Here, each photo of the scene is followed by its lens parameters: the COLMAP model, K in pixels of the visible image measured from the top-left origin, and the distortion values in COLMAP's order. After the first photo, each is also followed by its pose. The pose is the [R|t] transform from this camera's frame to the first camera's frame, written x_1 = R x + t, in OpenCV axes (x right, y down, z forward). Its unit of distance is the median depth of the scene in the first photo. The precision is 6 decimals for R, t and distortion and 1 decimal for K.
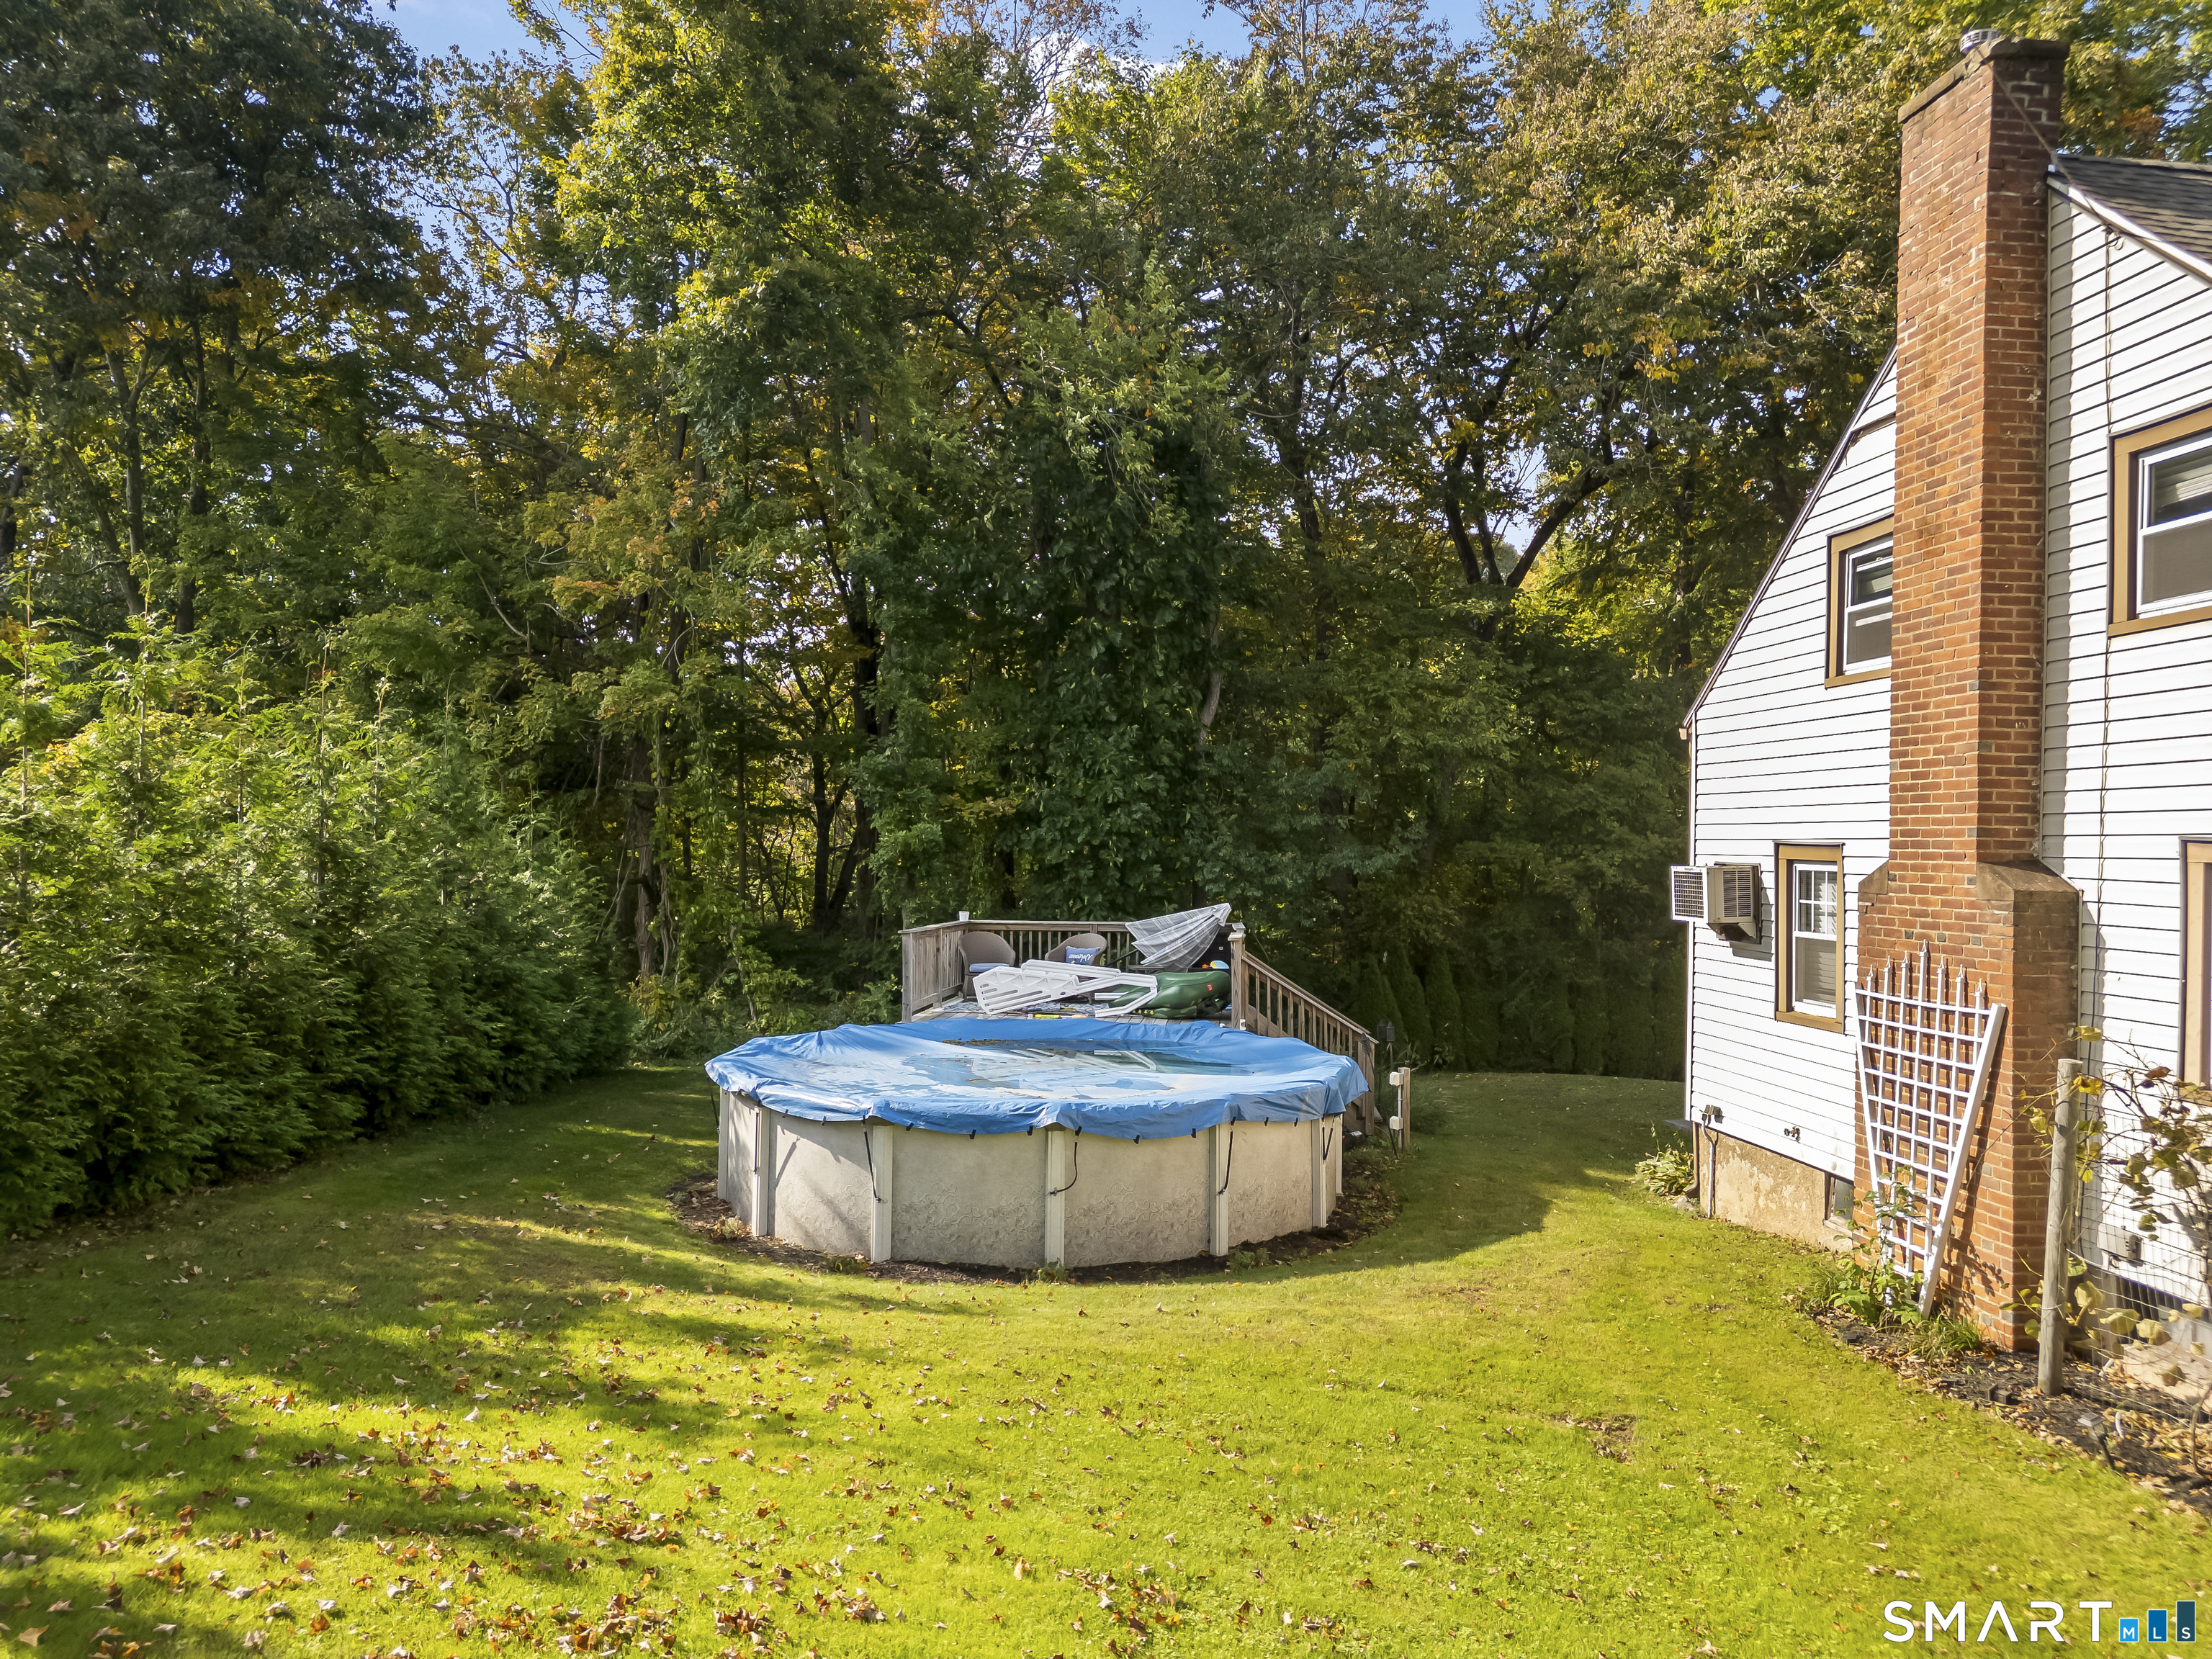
lens RADIAL K [[1584.7, 0, 1106.0], [0, 1584.7, 829.5], [0, 0, 1]] dist [0.118082, -0.127530]
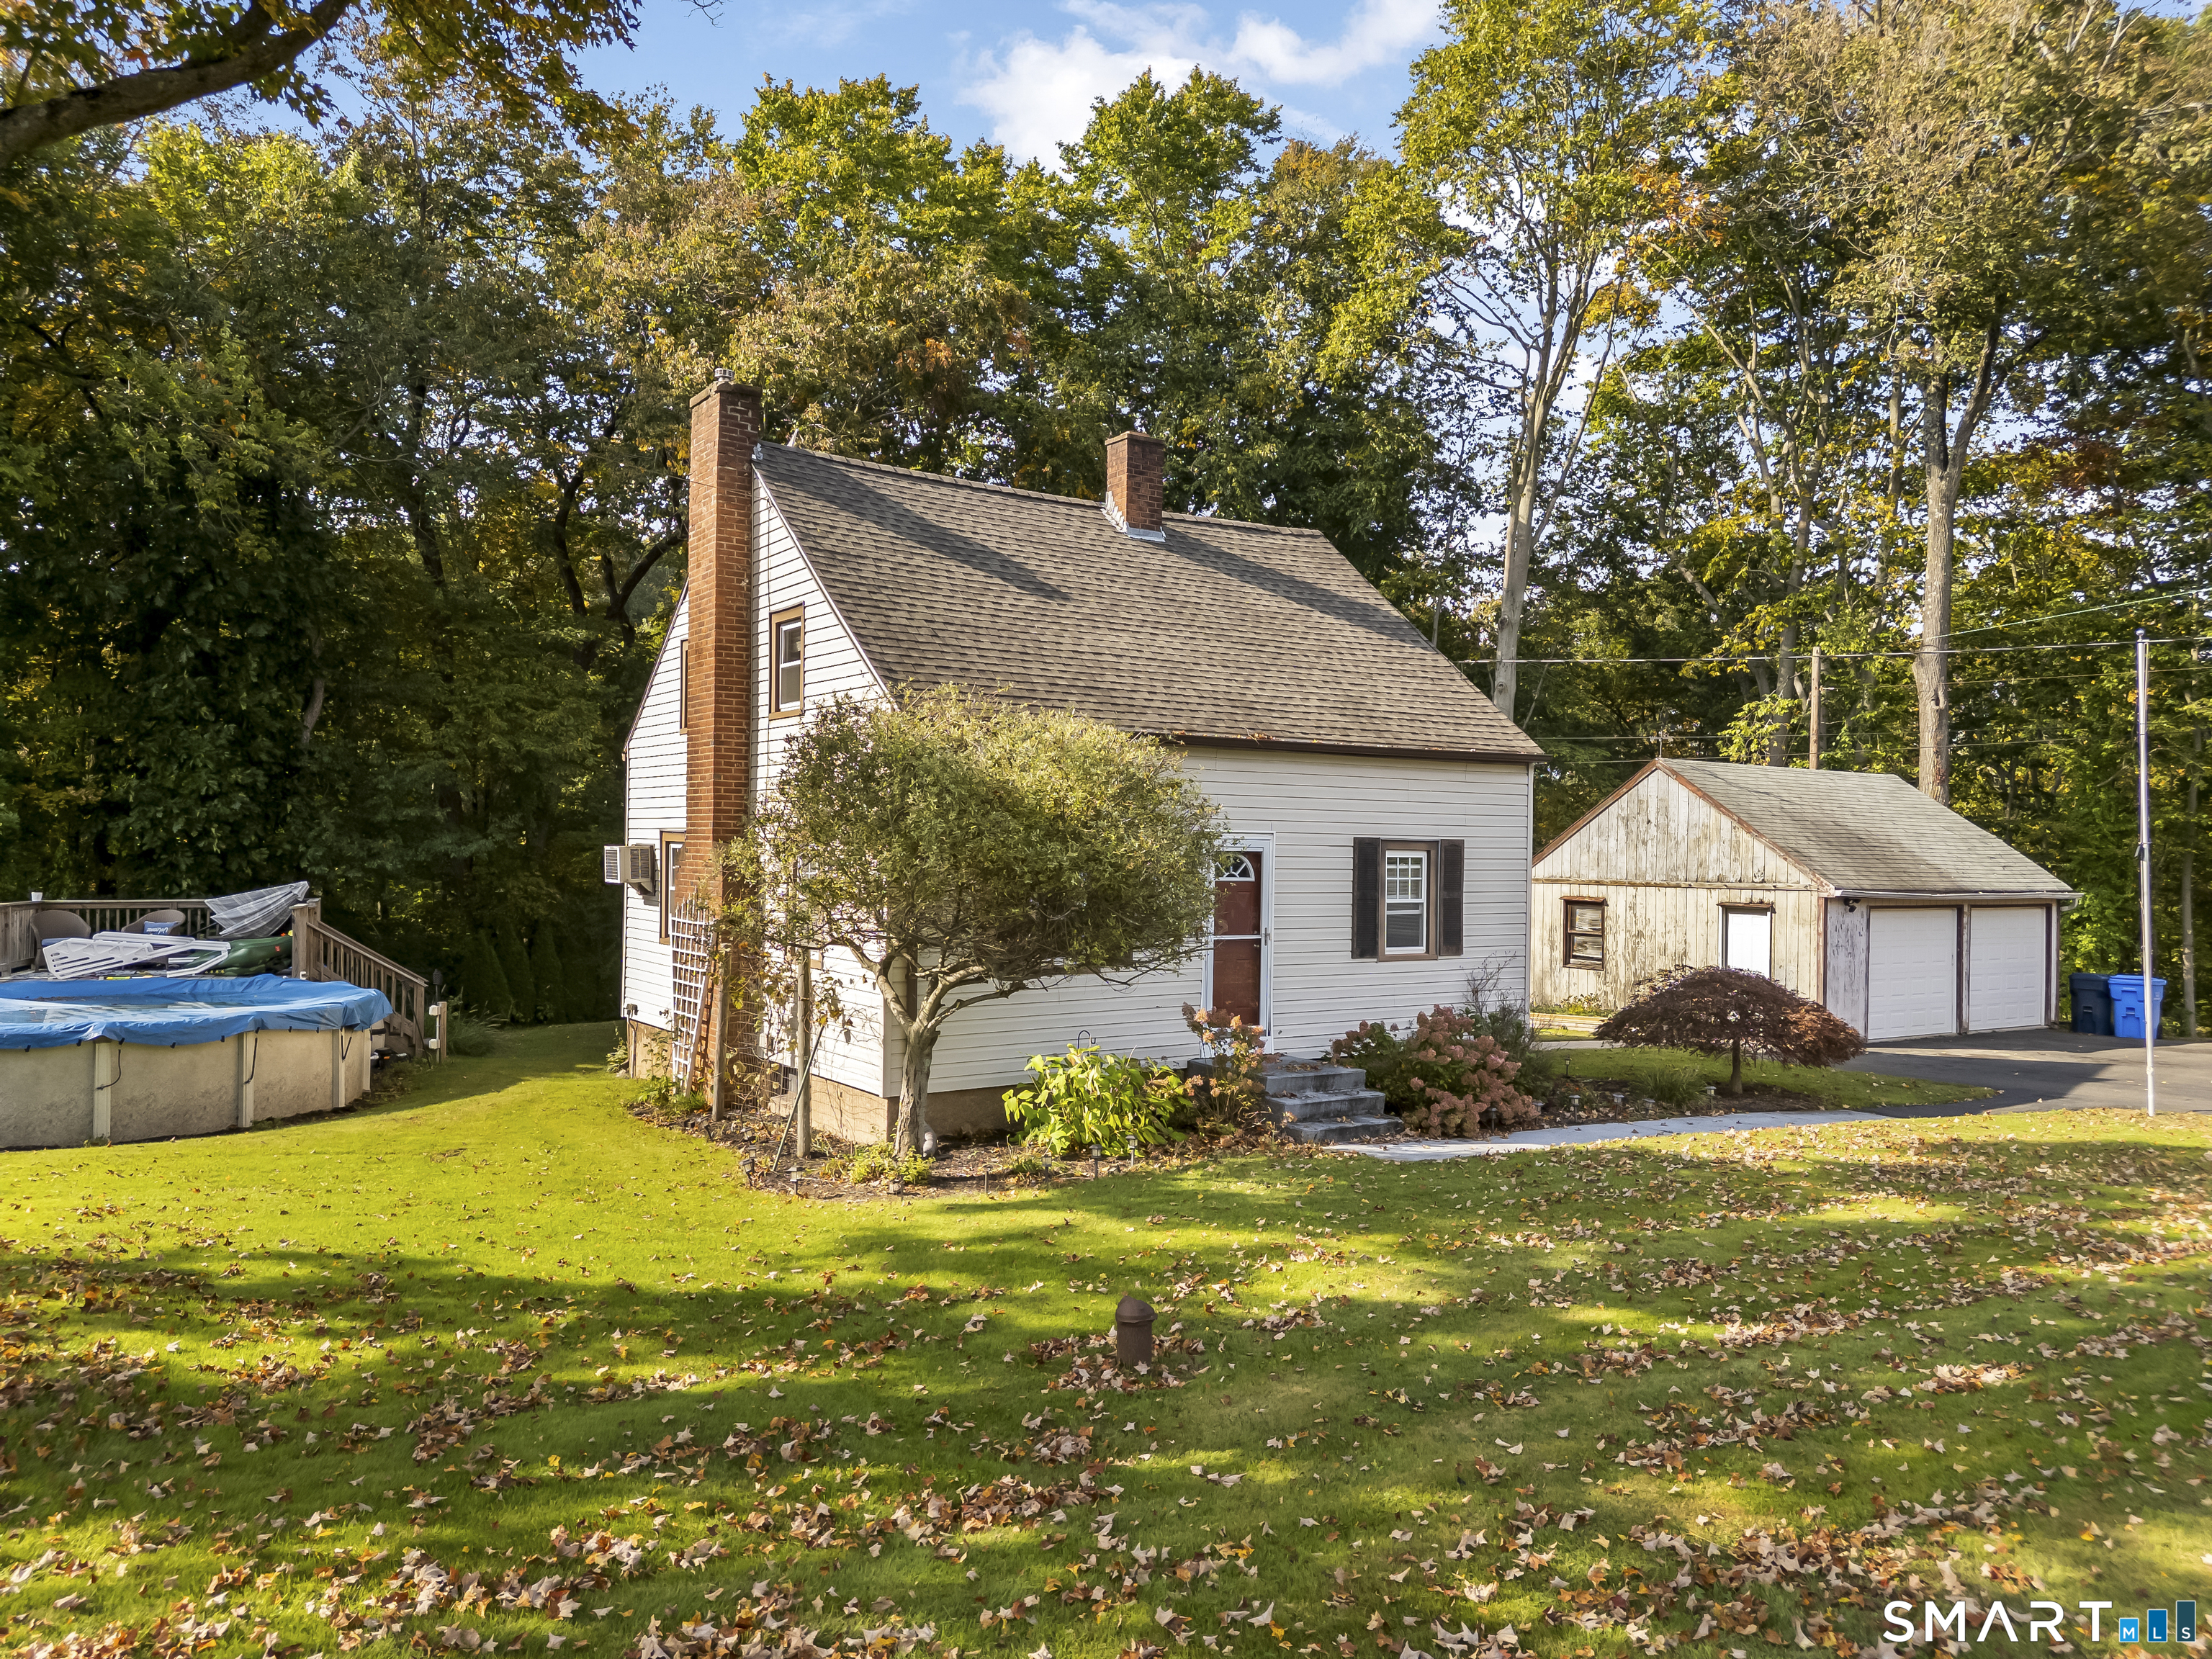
lens RADIAL K [[1584.7, 0, 1106.0], [0, 1584.7, 829.5], [0, 0, 1]] dist [0.118082, -0.127530]
pose [[0.888237, 0.003935, 0.459369, 0.057287], [-0.006296, 0.999974, 0.003609, -0.000791], [-0.459342, -0.006098, 0.888238, -0.389846]]
